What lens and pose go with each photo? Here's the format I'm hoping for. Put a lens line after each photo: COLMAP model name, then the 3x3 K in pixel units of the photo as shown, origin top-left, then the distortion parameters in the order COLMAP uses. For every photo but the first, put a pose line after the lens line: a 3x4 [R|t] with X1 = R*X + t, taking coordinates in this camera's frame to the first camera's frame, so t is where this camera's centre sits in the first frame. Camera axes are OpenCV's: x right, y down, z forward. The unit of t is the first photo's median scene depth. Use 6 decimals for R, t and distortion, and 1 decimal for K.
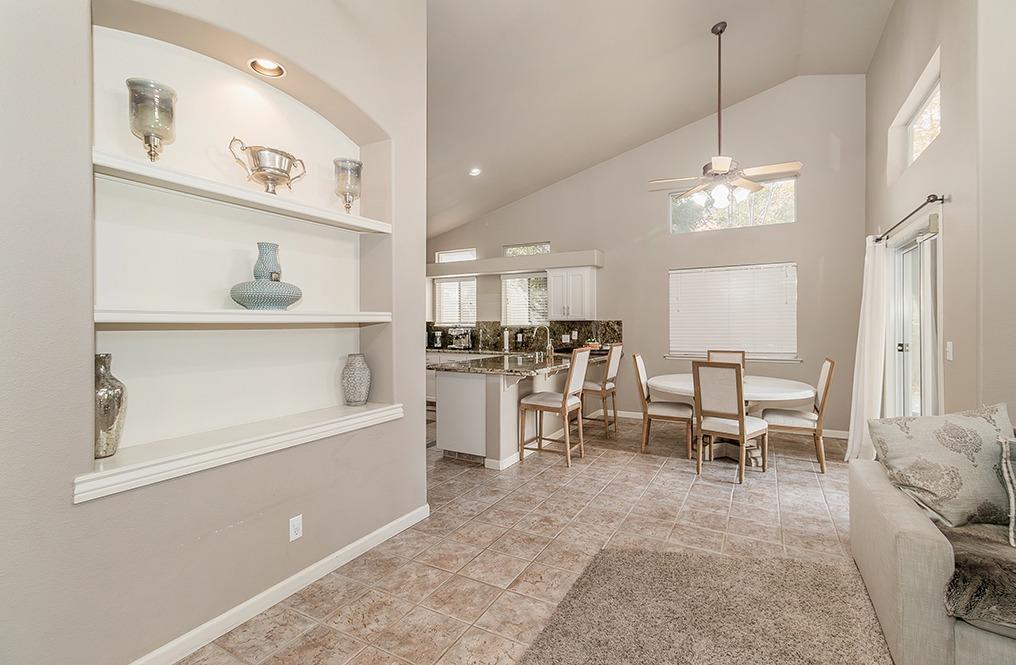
lens RADIAL K [[459.2, 0, 506.0], [0, 459.2, 324.9], [0, 0, 1]] dist [0.002723, -0.000475]
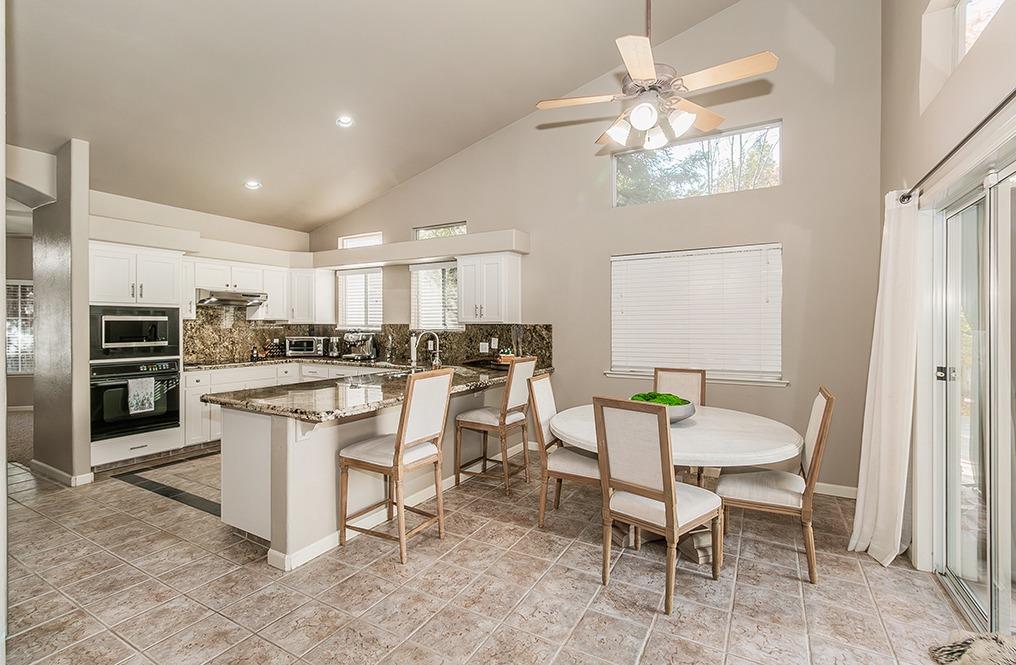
lens RADIAL K [[459.2, 0, 506.0], [0, 459.2, 324.9], [0, 0, 1]] dist [0.002723, -0.000475]
pose [[0.999982, 0.003487, -0.004975, 0.222361], [-0.003486, 0.999994, 0.000219, -0.010360], [0.004976, -0.000202, 0.999988, 0.304132]]
